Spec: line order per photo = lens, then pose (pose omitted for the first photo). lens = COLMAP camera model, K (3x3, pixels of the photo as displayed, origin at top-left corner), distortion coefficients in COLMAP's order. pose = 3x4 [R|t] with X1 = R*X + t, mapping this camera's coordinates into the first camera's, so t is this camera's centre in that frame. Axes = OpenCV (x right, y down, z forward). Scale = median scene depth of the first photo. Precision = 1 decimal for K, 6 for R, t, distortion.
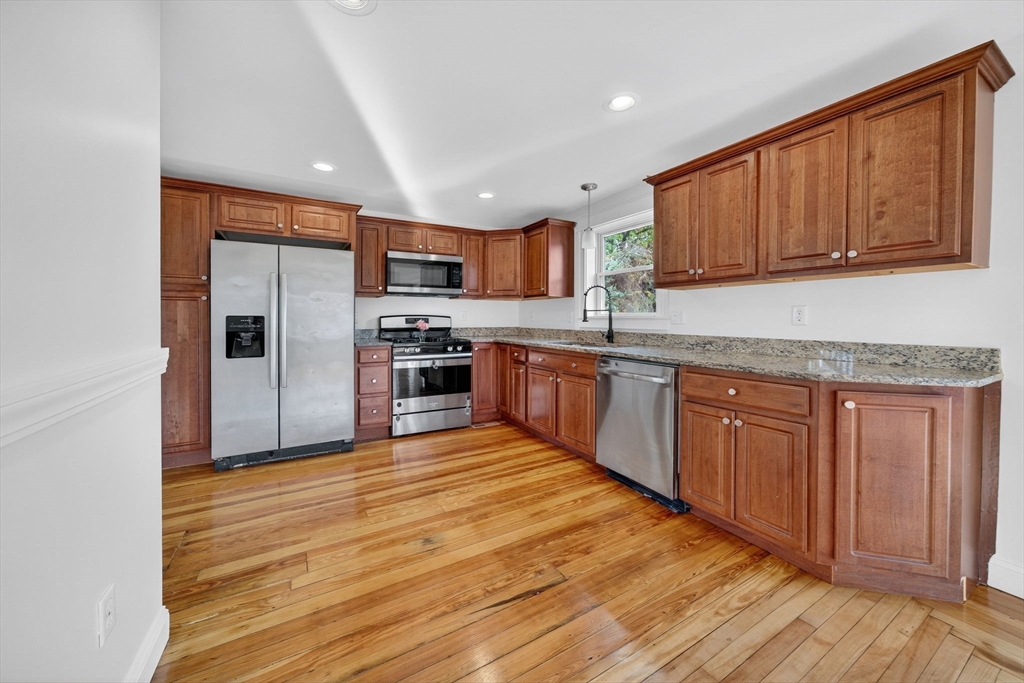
lens RADIAL K [[361.5, 0, 517.9], [0, 361.5, 321.4], [0, 0, 1]] dist [0.000540, 0.000106]
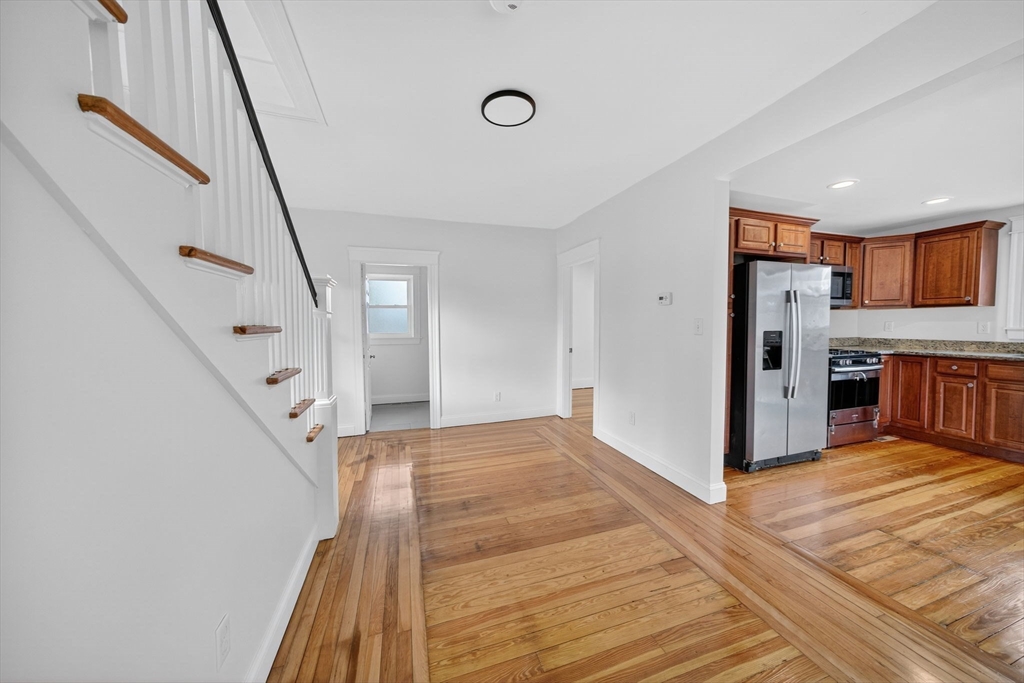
lens RADIAL K [[347.9, 0, 512.0], [0, 347.9, 341.5], [0, 0, 1]] dist [0.000446, 0.000193]
pose [[0.978815, 0.002338, -0.204732, -1.275607], [0.006463, 0.999084, 0.042308, -0.032695], [0.204644, -0.042735, 0.977903, -0.169892]]
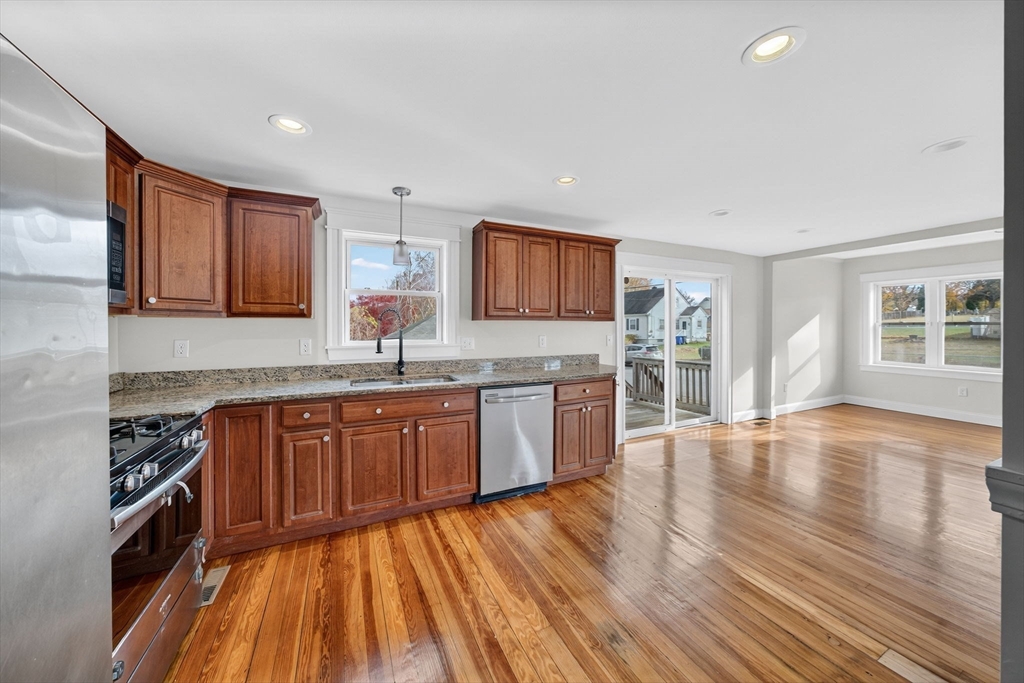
lens RADIAL K [[361.3, 0, 525.0], [0, 361.3, 328.1], [0, 0, 1]] dist [-0.000189, 0.000235]
pose [[0.080406, -0.001890, 0.996760, -0.757520], [0.008127, 0.999966, 0.001240, -0.068034], [-0.996729, 0.008001, 0.080418, 0.793443]]
